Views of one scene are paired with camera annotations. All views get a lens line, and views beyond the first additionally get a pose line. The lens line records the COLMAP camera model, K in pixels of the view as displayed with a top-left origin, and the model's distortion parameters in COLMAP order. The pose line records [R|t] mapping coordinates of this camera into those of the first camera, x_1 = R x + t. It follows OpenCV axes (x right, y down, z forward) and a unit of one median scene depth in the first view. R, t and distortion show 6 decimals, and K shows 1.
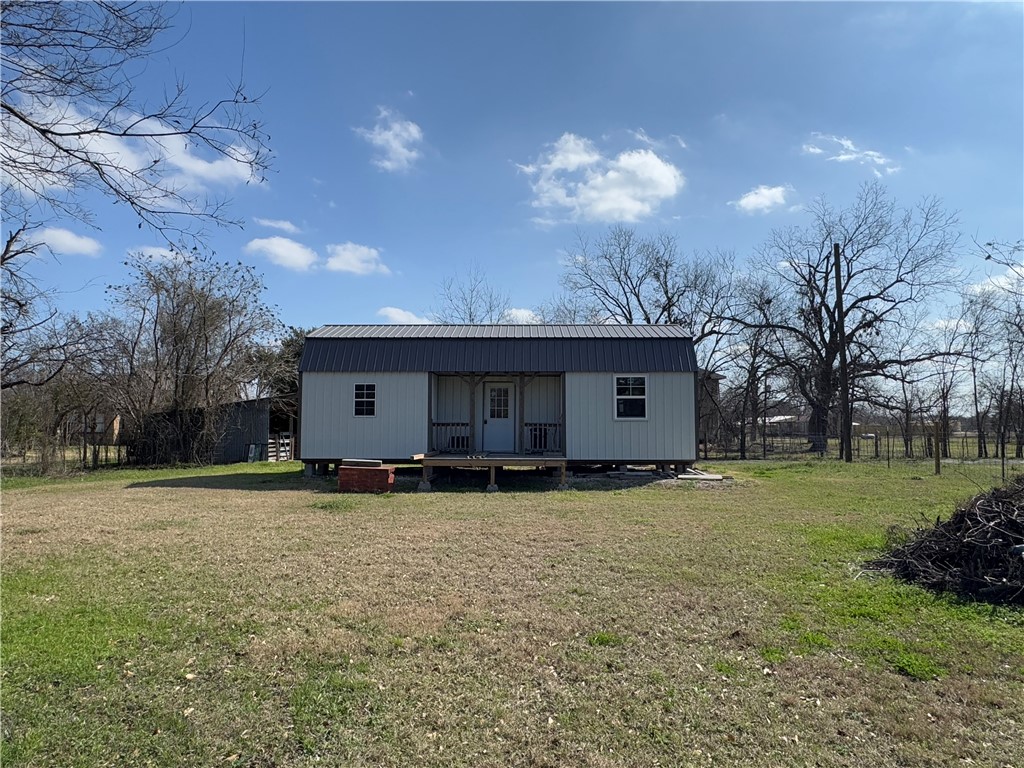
lens RADIAL K [[626.6, 0, 511.0], [0, 626.6, 383.8], [0, 0, 1]] dist [0.000043, 0.000000]
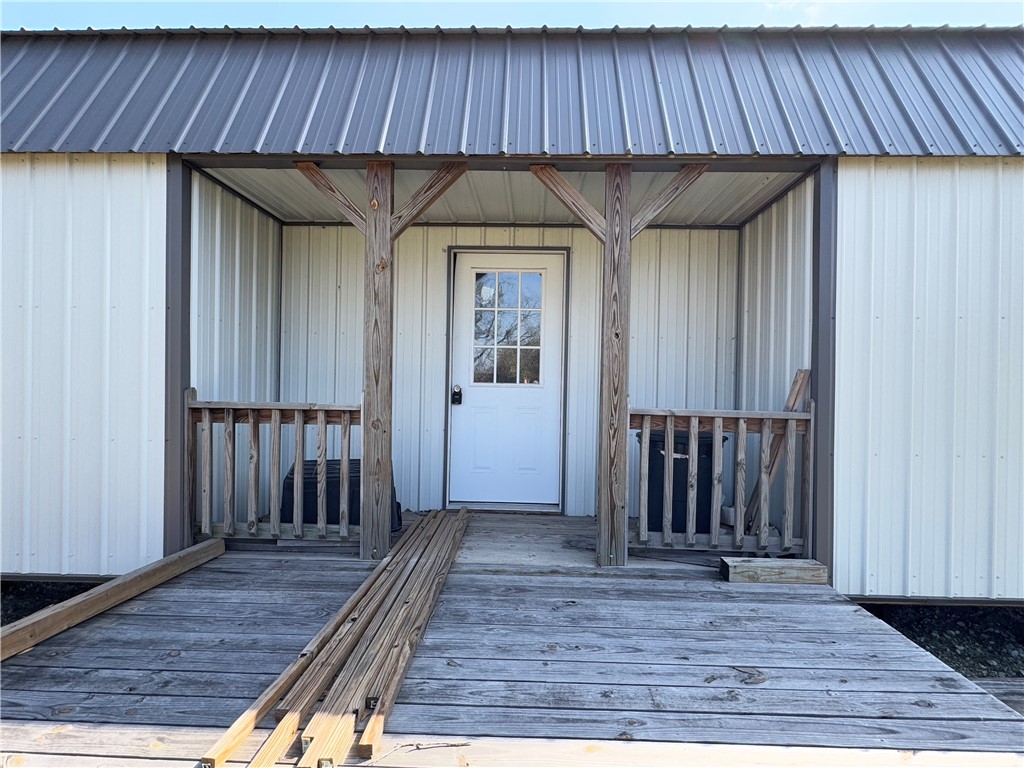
lens RADIAL K [[537.7, 0, 512.7], [0, 537.7, 382.6], [0, 0, 1]] dist [-0.000007, -0.000009]
pose [[0.999519, 0.011080, -0.028971, -0.011238], [-0.008711, 0.996706, 0.080628, 0.038610], [0.029769, -0.080337, 0.996323, 0.822226]]
